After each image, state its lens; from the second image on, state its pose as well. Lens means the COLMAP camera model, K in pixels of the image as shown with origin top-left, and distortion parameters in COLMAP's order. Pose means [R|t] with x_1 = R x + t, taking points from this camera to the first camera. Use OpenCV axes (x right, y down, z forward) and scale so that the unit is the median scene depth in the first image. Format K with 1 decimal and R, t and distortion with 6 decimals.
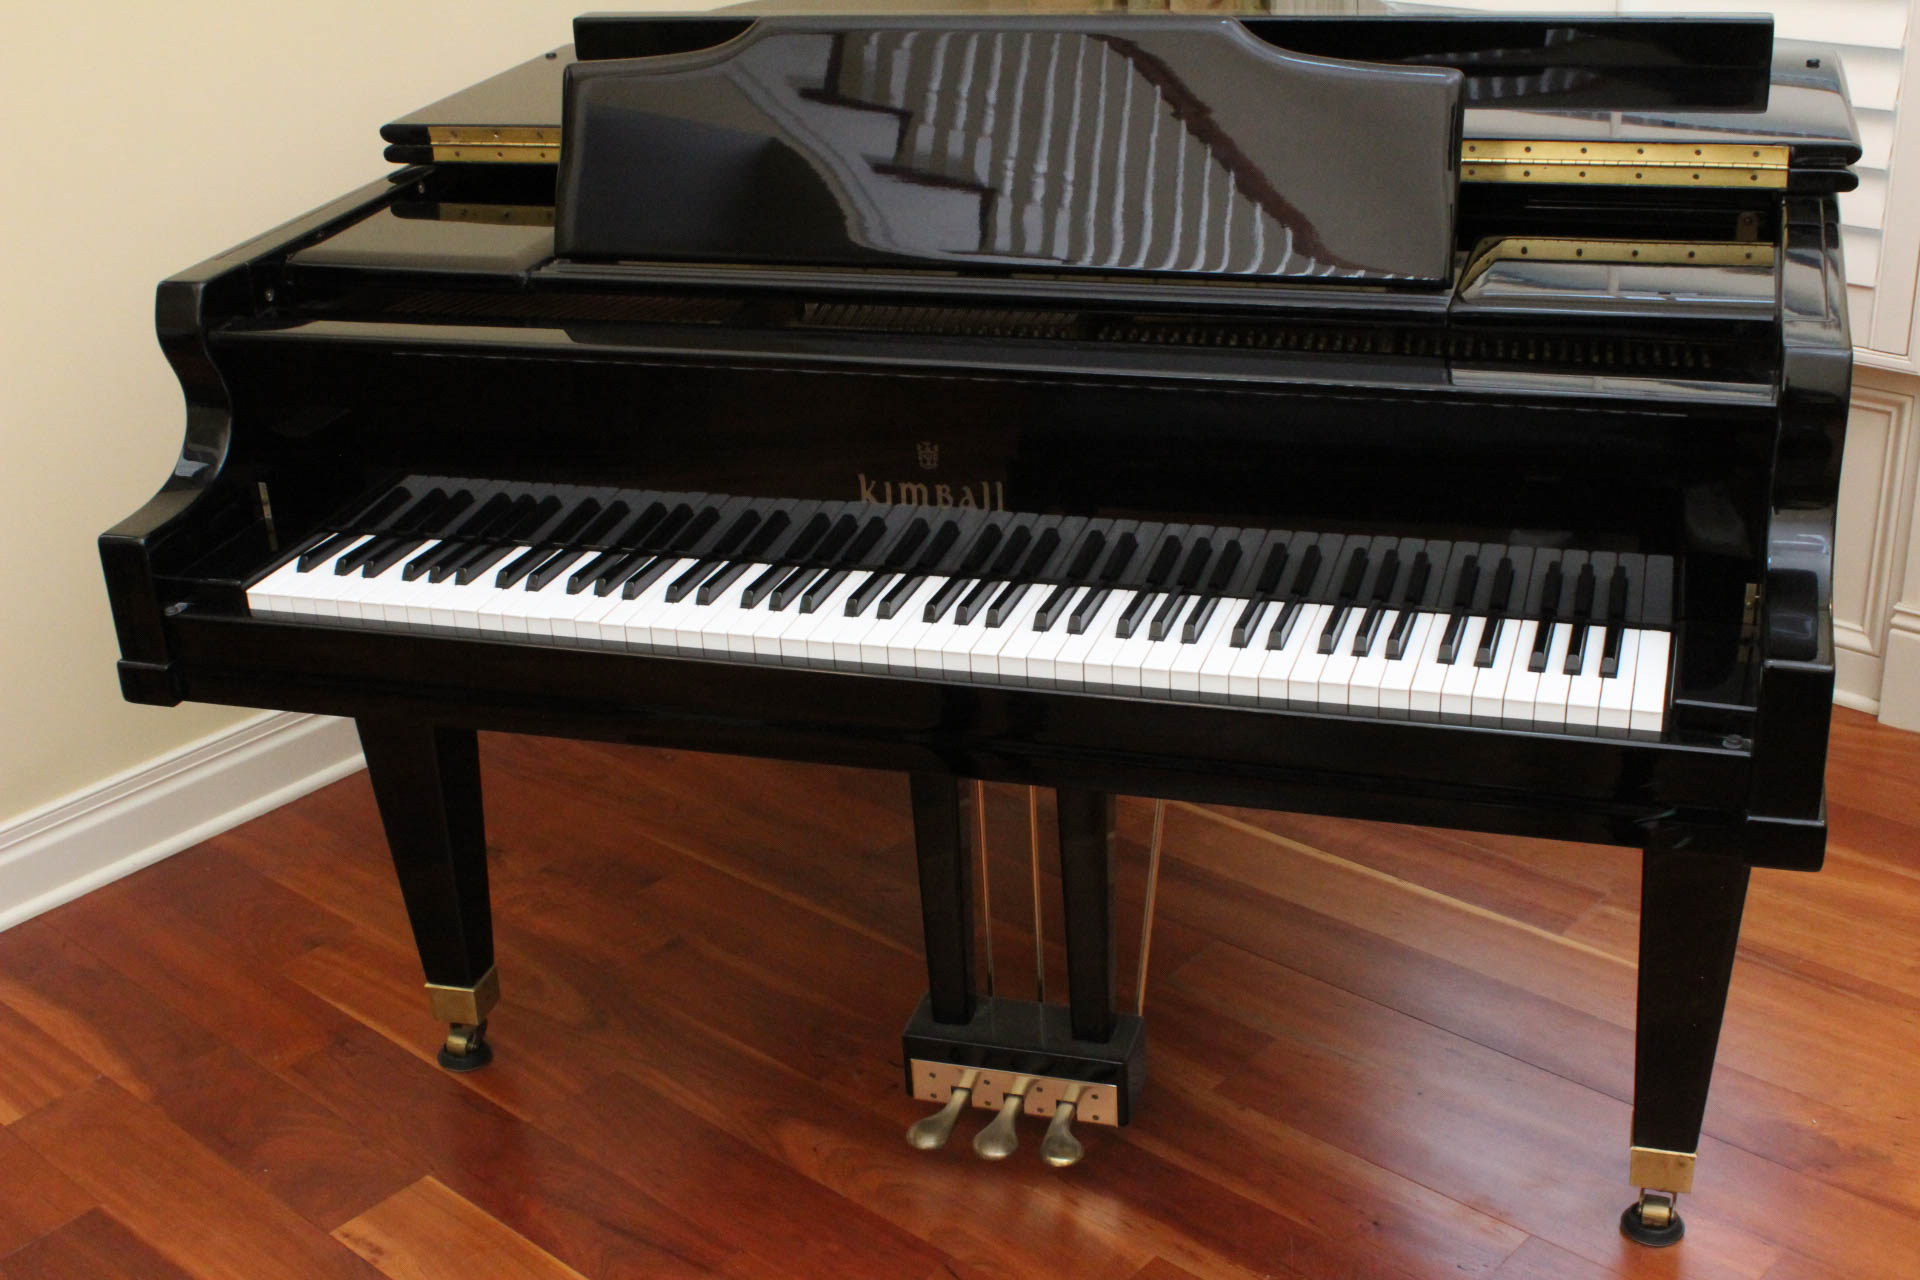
lens RADIAL K [[2282.7, 0, 960.4], [0, 2282.7, 667.1], [0, 0, 1]] dist [-0.026931, -0.018142]
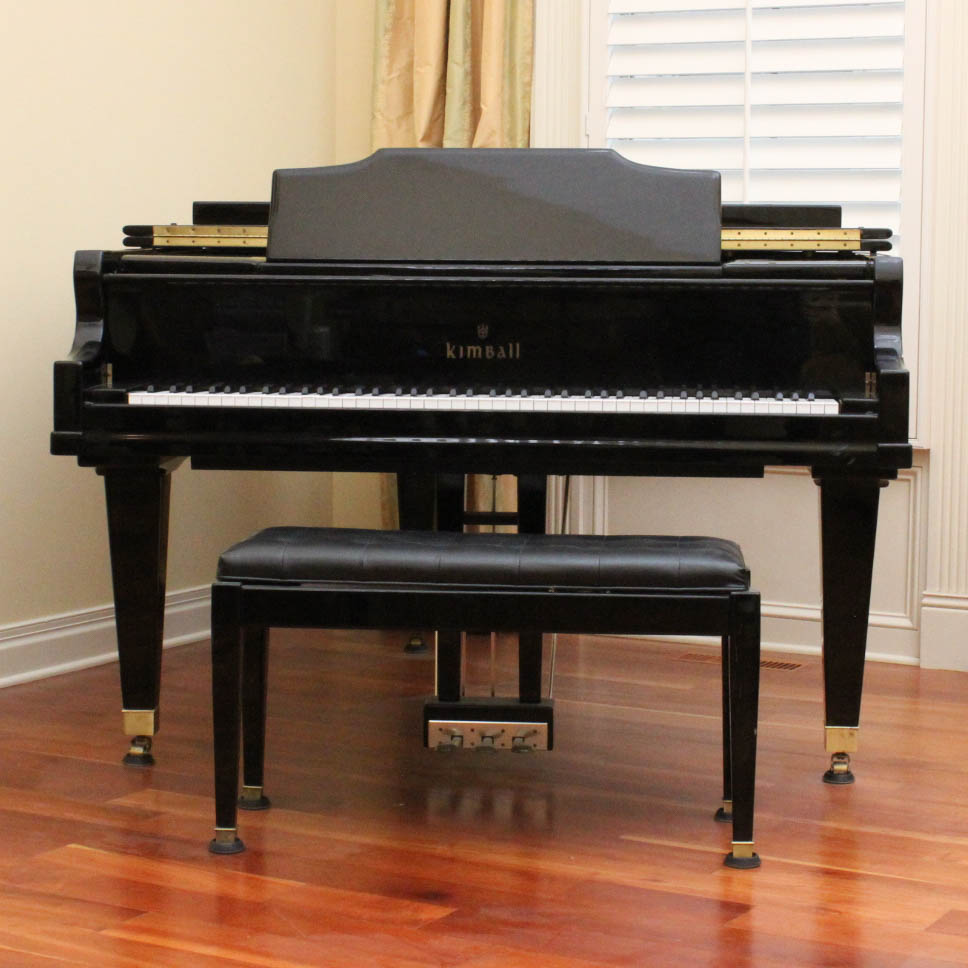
lens RADIAL K [[2385.2, 0, 484.0], [0, 2385.2, 484.0], [0, 0, 1]] dist [-0.054218, -0.825404]
pose [[0.974642, 0.034892, 0.221031, -0.424593], [0.041225, 0.942862, -0.330624, 0.657373], [-0.219938, 0.331352, 0.917515, -0.817679]]
